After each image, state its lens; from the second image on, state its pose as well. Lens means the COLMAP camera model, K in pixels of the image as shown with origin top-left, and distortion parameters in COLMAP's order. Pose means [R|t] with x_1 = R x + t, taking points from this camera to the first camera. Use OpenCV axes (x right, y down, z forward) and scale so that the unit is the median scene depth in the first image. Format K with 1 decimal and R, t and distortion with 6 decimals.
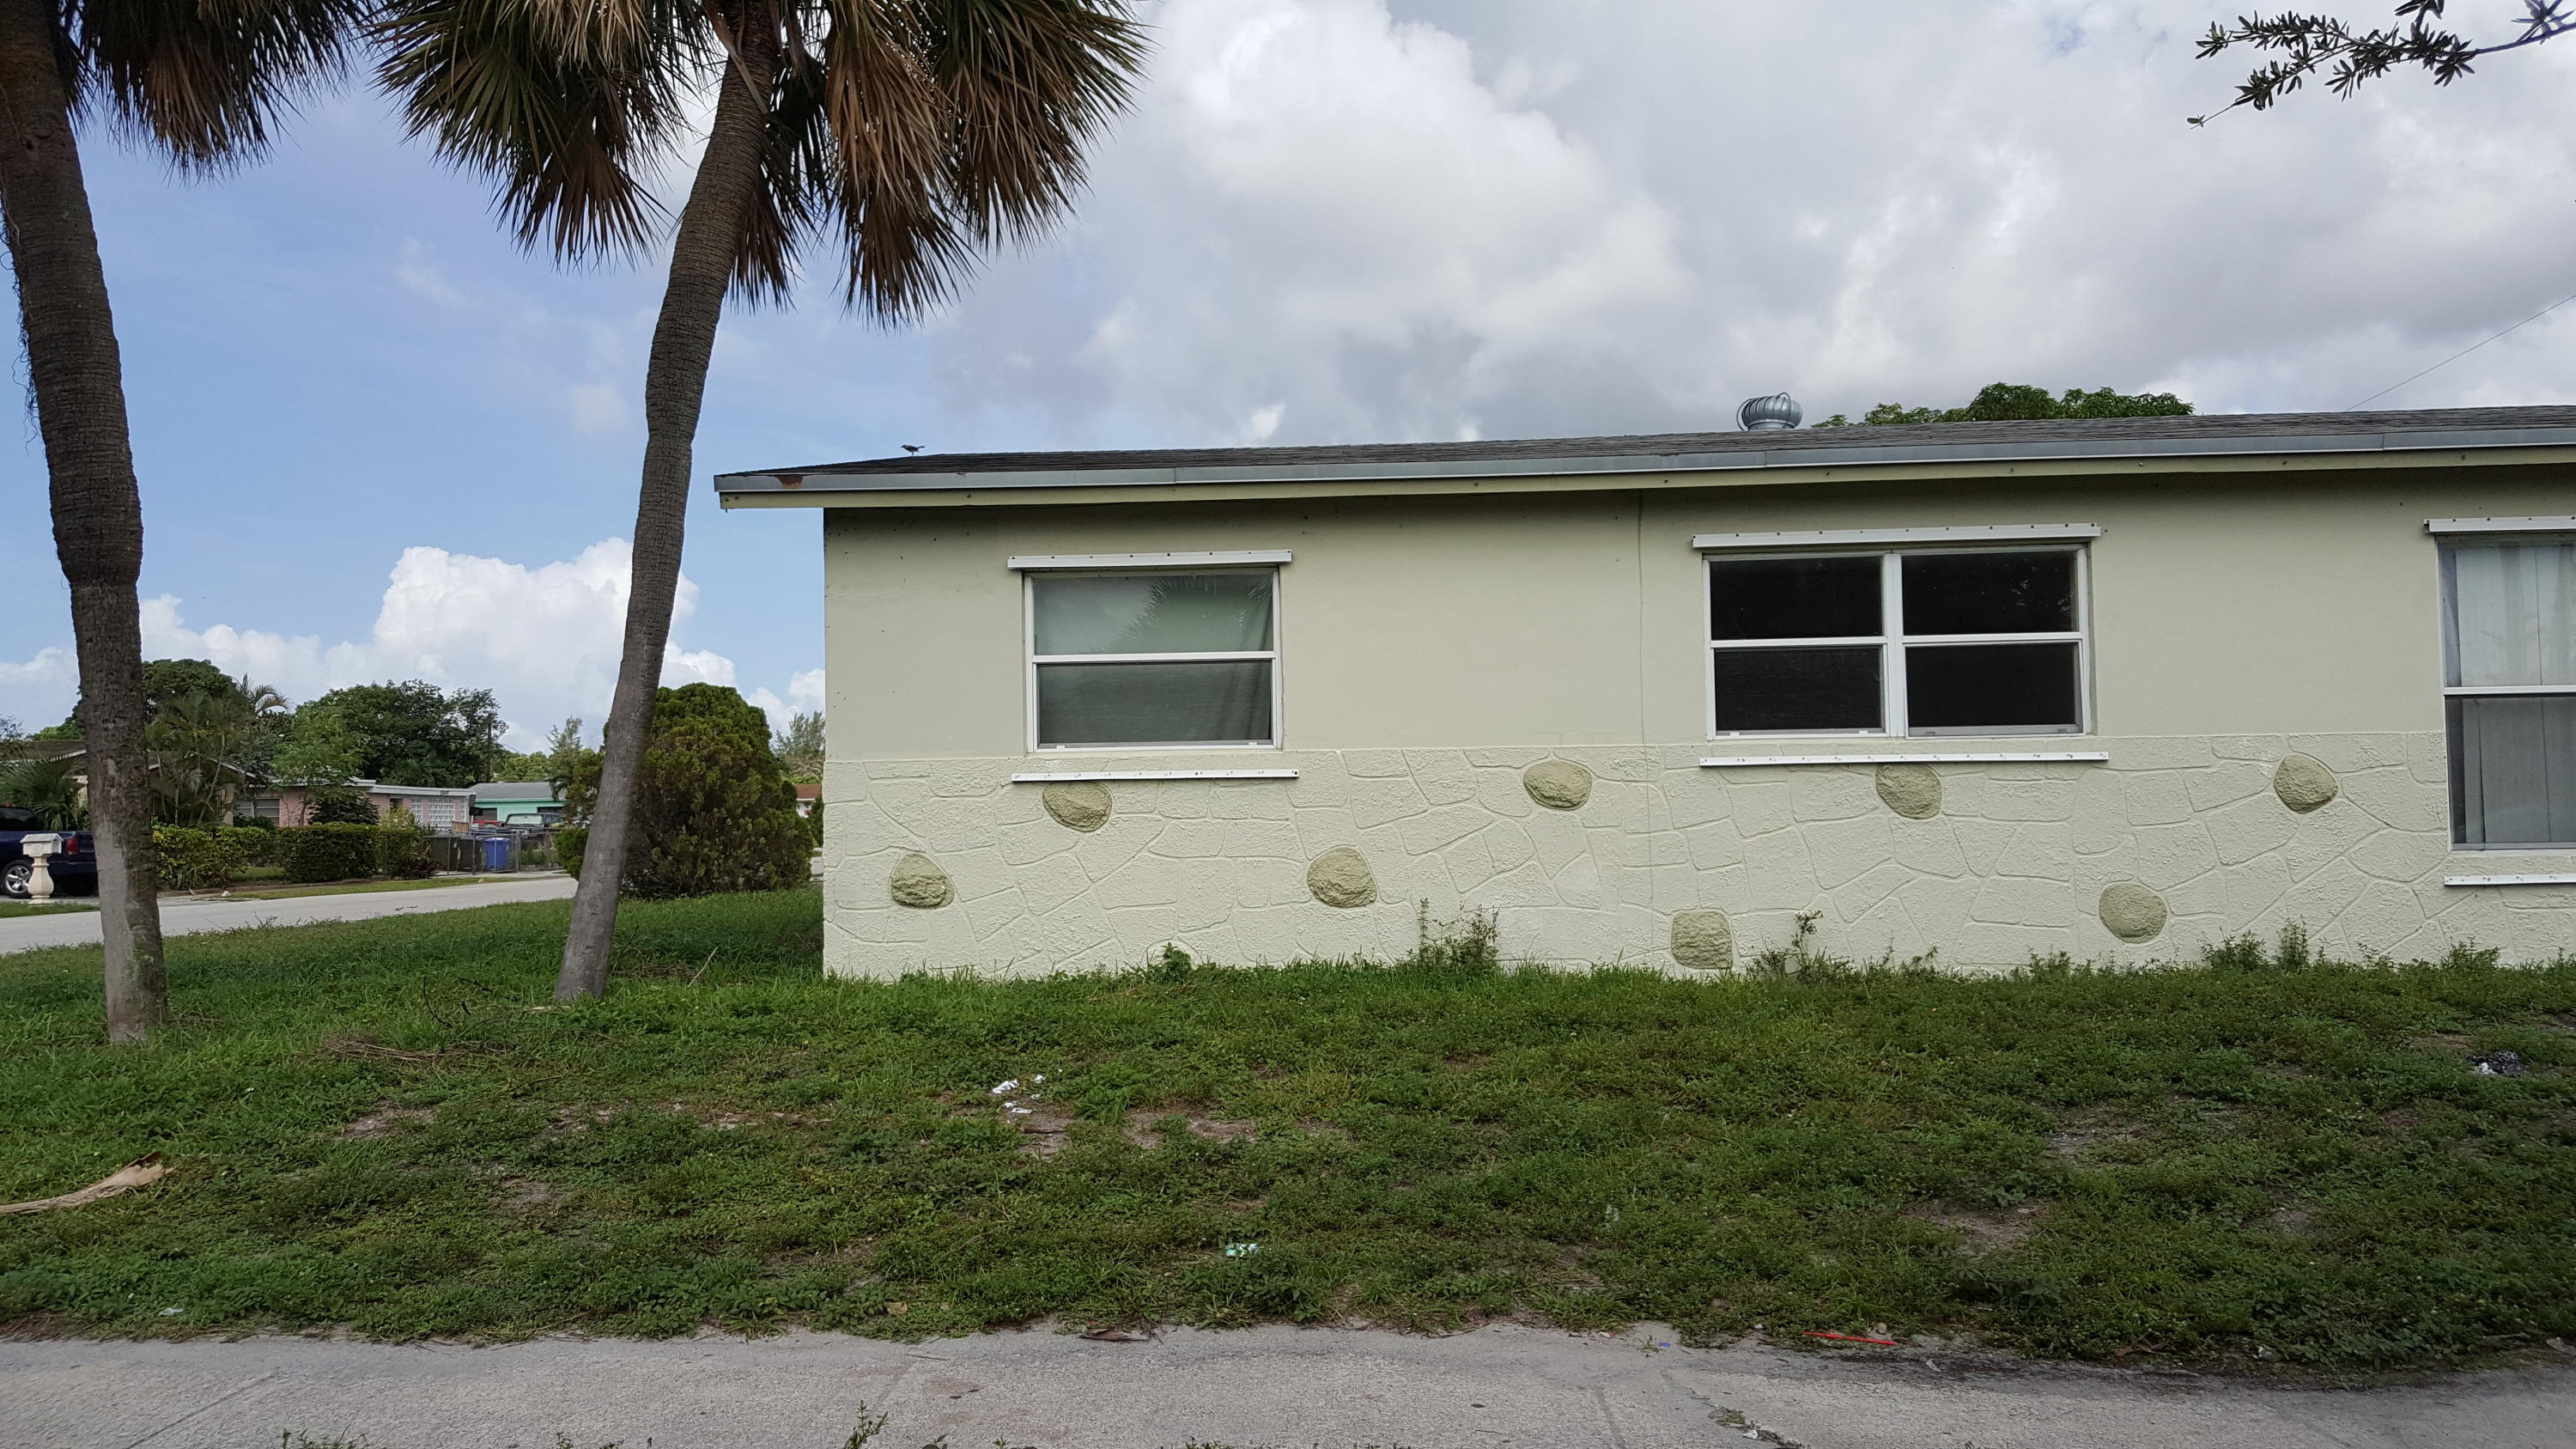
lens RADIAL K [[2040.9, 0, 1287.4], [0, 2040.9, 711.3], [0, 0, 1]] dist [0.006181, -0.007747]
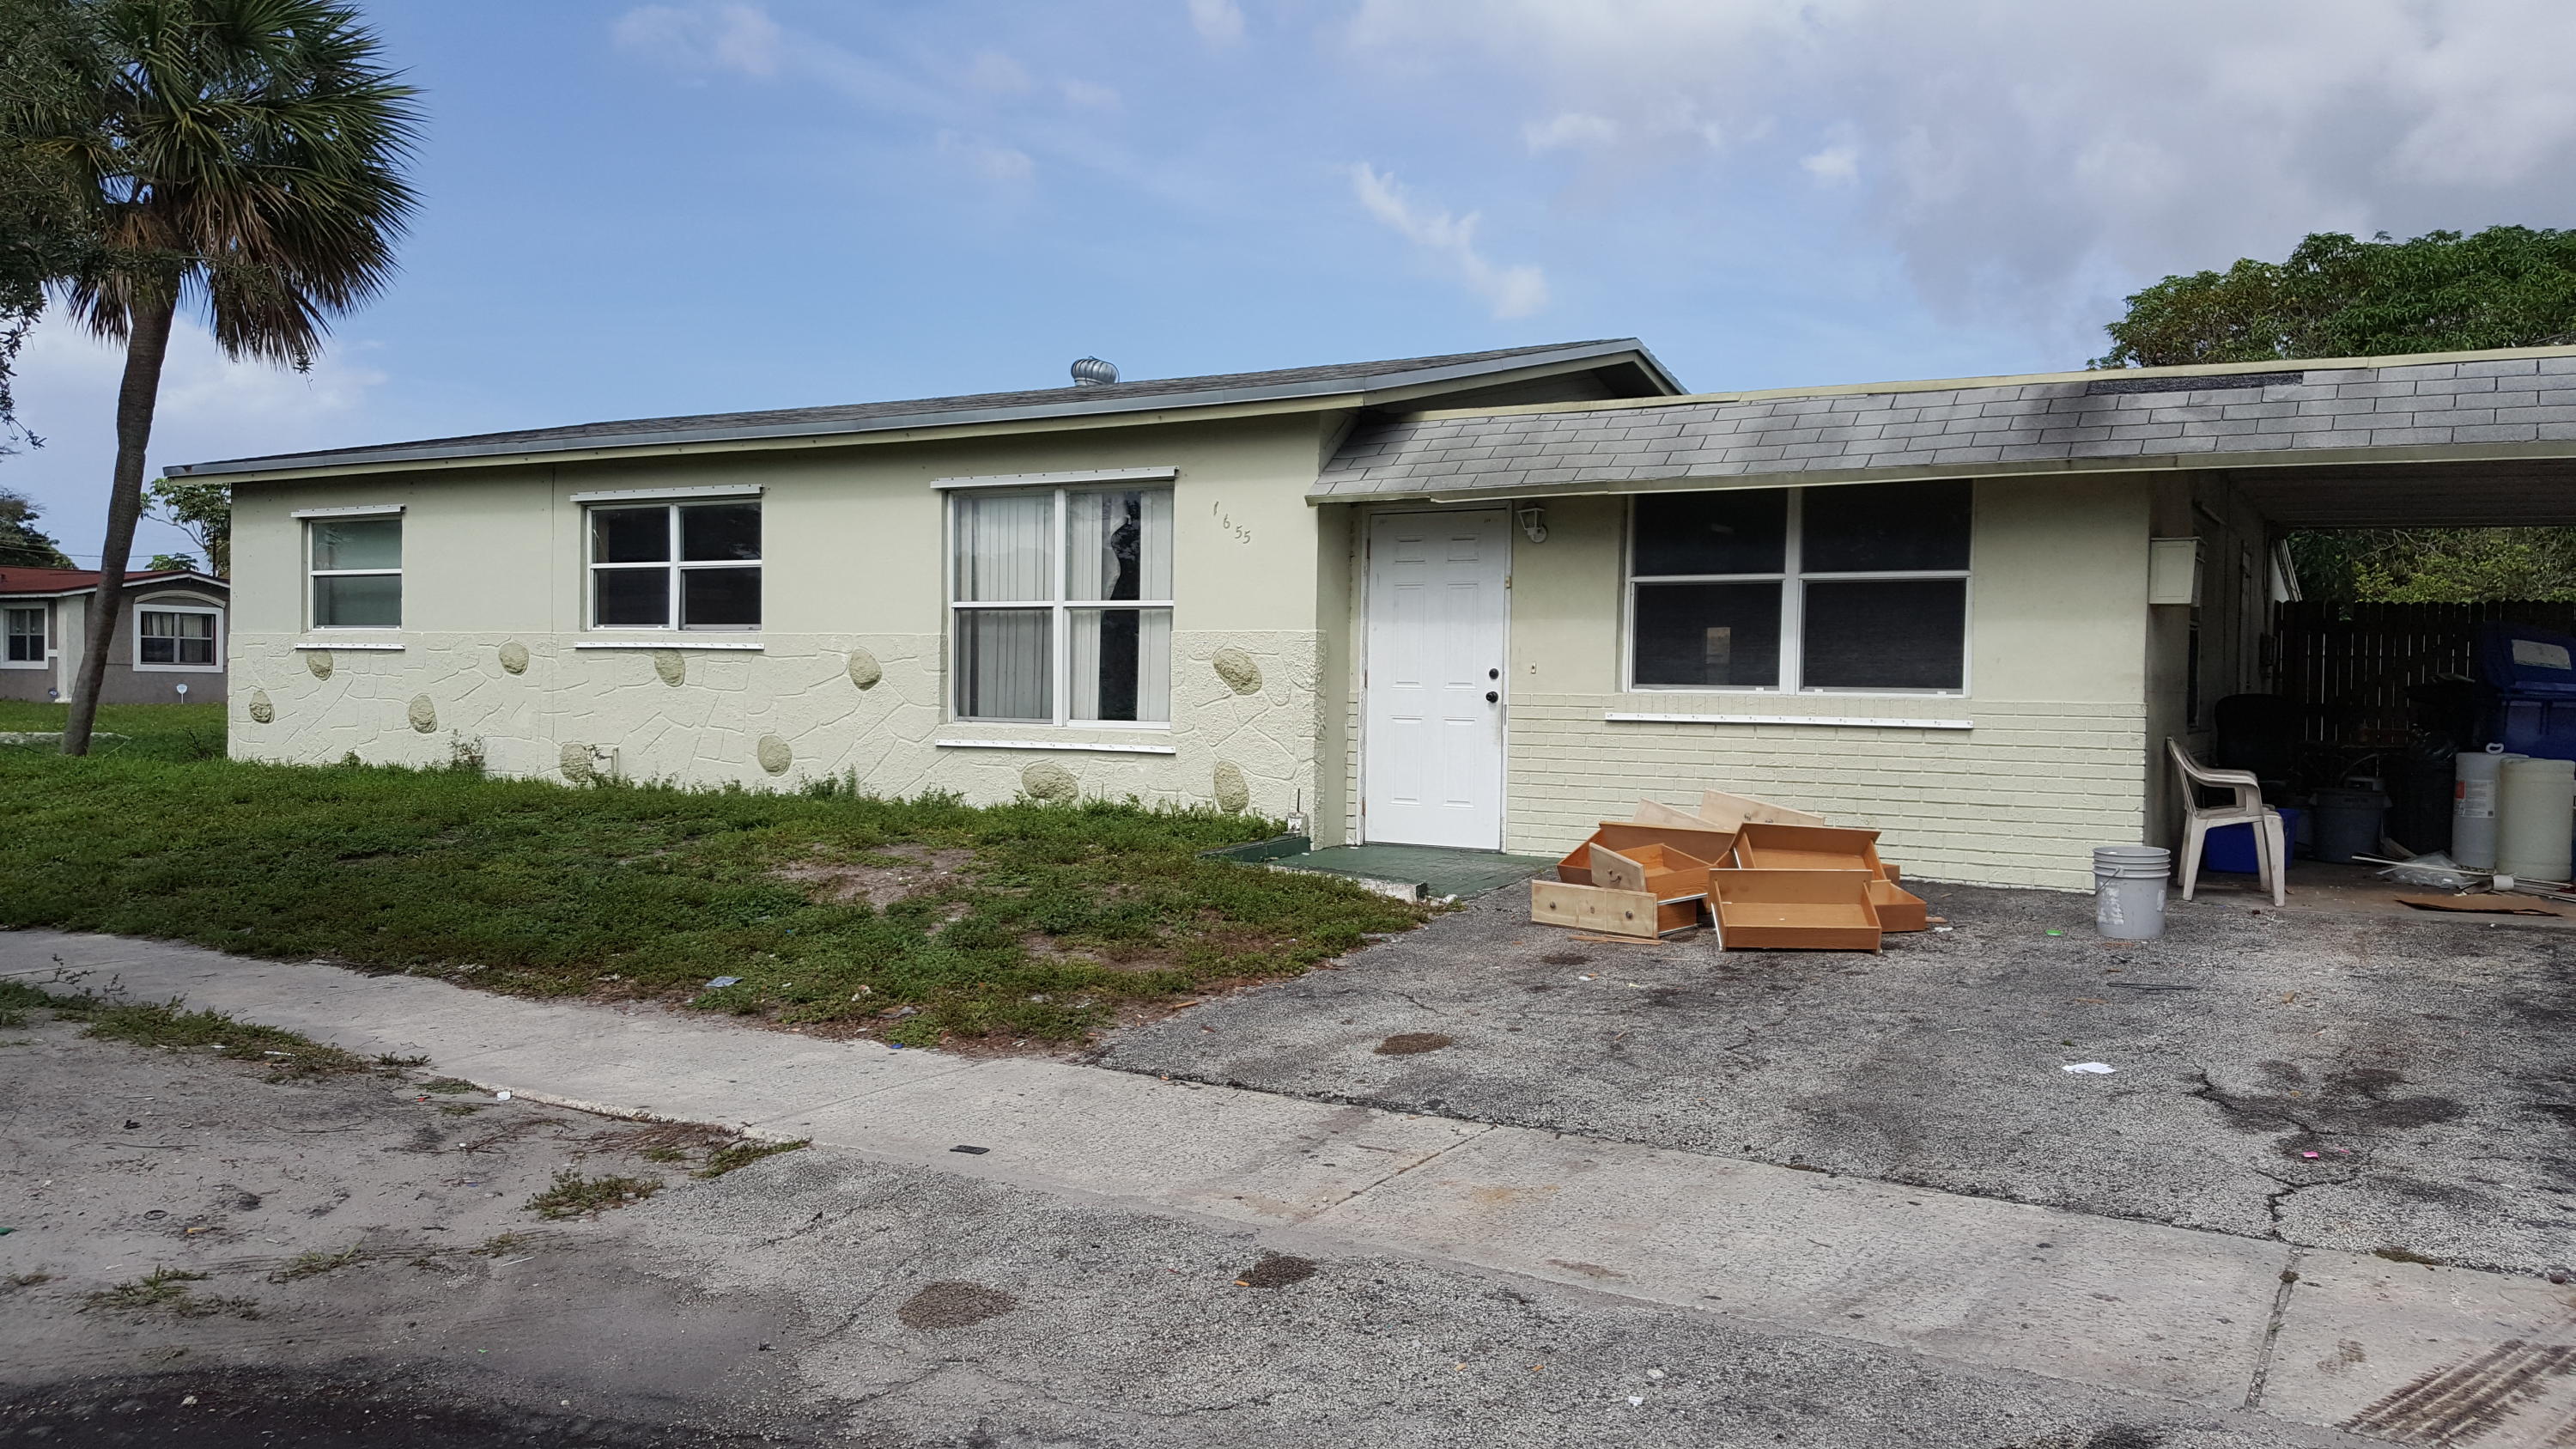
lens RADIAL K [[2040.9, 0, 1288.7], [0, 2040.9, 736.2], [0, 0, 1]] dist [0.006181, -0.007747]
pose [[0.902925, 0.040061, -0.427927, 1.324001], [-0.009828, 0.997311, 0.072627, -0.022546], [0.429686, -0.061371, 0.900891, -0.137217]]
